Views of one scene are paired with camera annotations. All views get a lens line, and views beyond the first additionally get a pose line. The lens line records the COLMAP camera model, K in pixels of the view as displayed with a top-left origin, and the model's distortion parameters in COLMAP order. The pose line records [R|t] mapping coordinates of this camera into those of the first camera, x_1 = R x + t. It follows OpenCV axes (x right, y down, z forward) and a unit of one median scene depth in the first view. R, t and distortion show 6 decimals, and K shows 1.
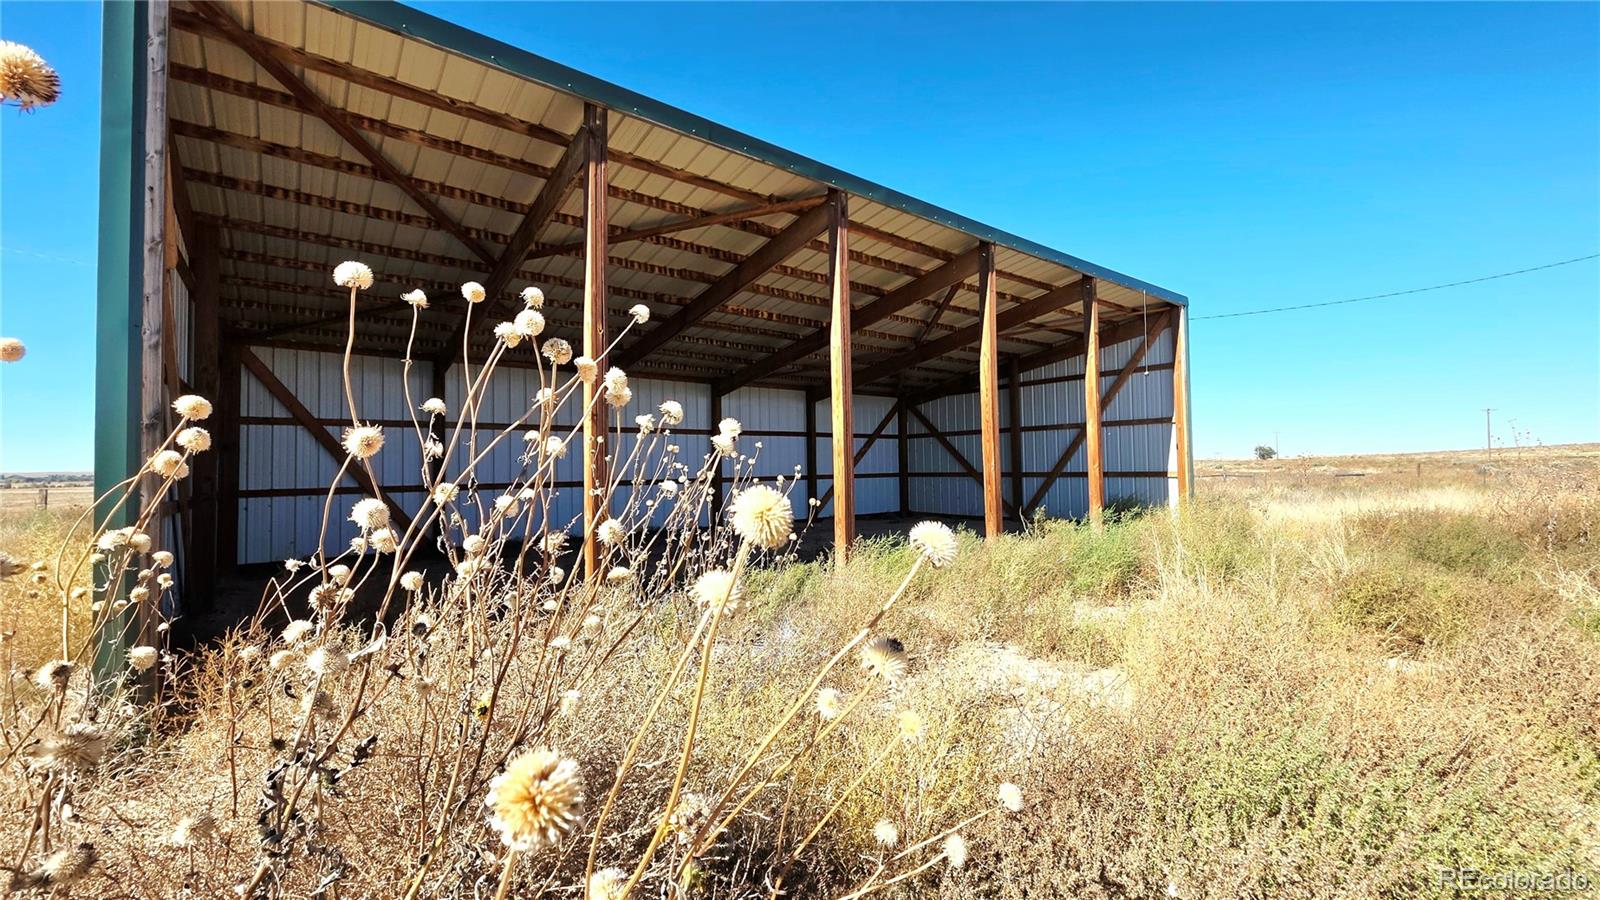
lens RADIAL K [[638.4, 0, 794.7], [0, 638.4, 447.5], [0, 0, 1]] dist [0.002174, -0.000652]
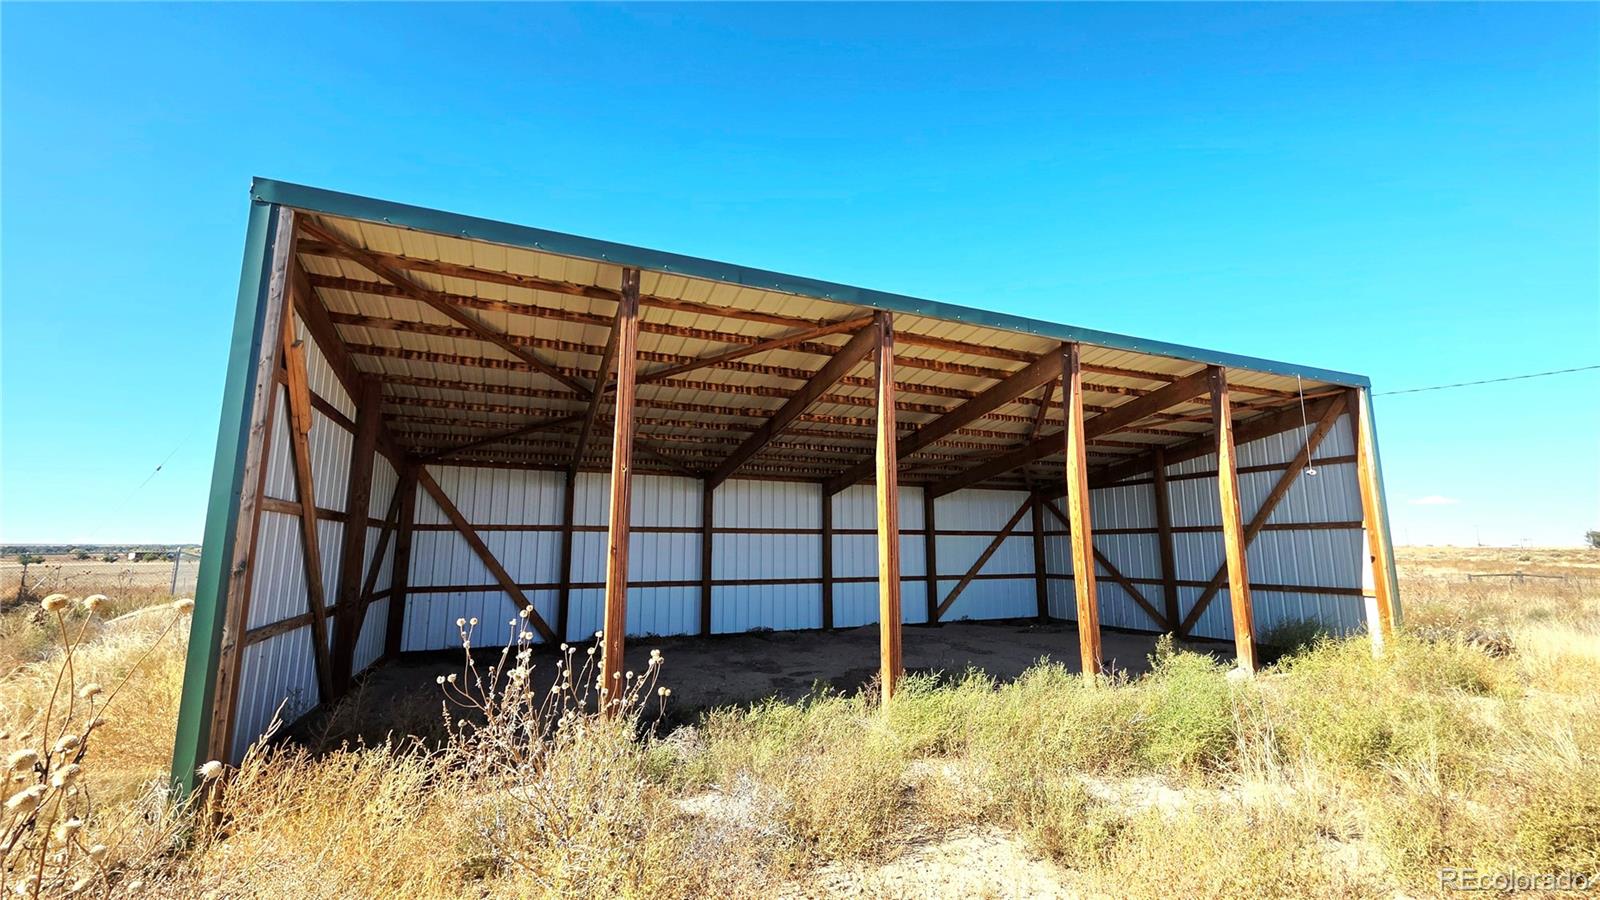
lens RADIAL K [[638.4, 0, 795.1], [0, 638.4, 447.0], [0, 0, 1]] dist [0.002174, -0.000652]
pose [[0.965013, -0.026825, -0.260828, 0.162880], [-0.005688, 0.992377, -0.123104, -0.056283], [0.262142, 0.120281, 0.957504, 0.025784]]
